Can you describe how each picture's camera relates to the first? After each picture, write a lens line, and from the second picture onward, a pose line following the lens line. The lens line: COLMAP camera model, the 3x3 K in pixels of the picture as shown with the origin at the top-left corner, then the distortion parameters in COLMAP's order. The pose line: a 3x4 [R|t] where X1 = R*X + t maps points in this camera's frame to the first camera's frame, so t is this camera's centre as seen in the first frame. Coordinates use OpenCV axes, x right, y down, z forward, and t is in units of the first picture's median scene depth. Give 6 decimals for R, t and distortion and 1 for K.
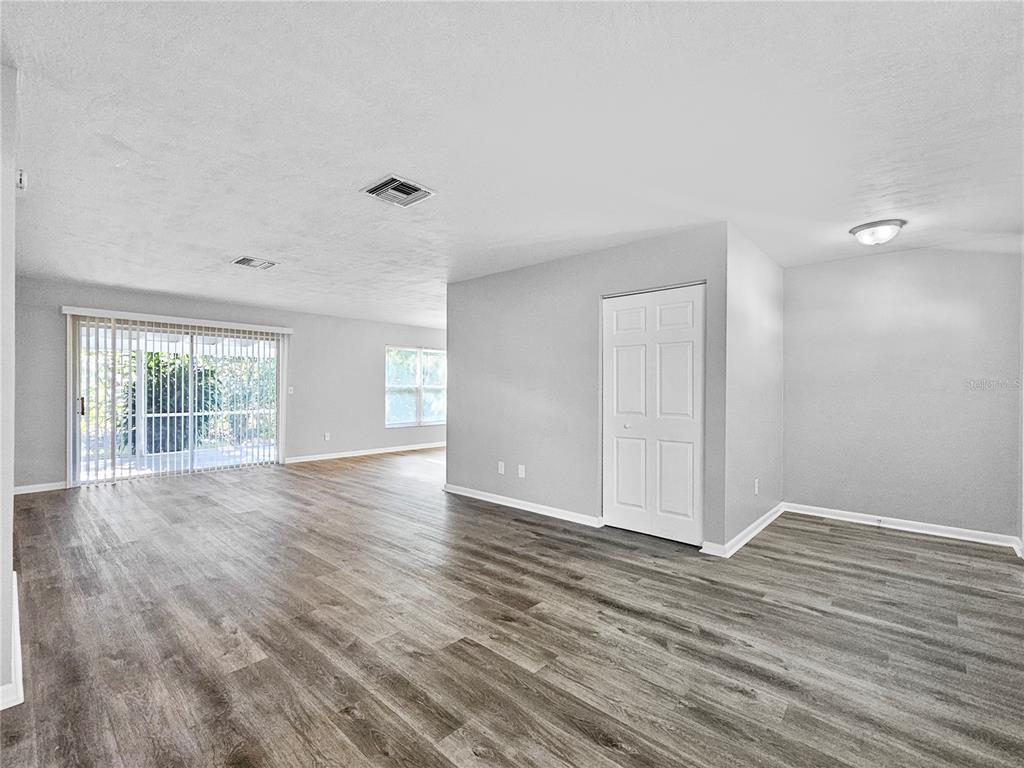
lens RADIAL K [[442.4, 0, 512.0], [0, 442.4, 384.0], [0, 0, 1]] dist [0.000839, 0.000150]
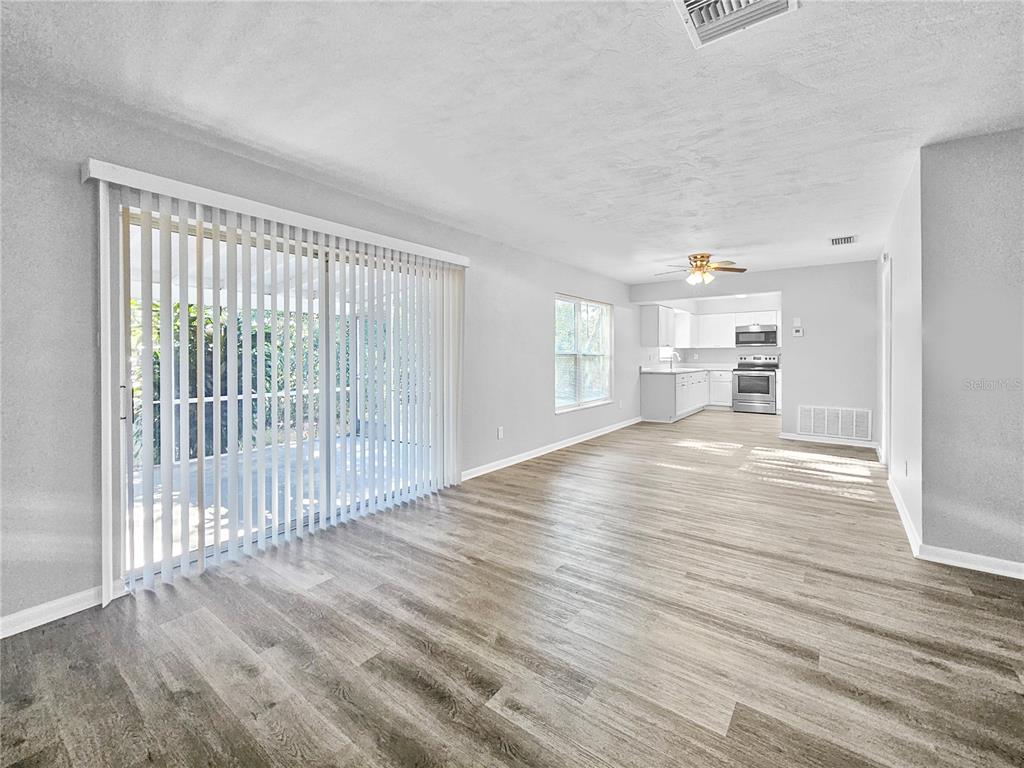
lens RADIAL K [[434.1, 0, 531.5], [0, 434.1, 351.5], [0, 0, 1]] dist [0.000385, 0.000085]
pose [[0.995202, -0.005374, 0.097691, -0.494540], [0.005063, 0.999981, 0.003437, 0.000781], [-0.097707, -0.002926, 0.995211, 0.428449]]
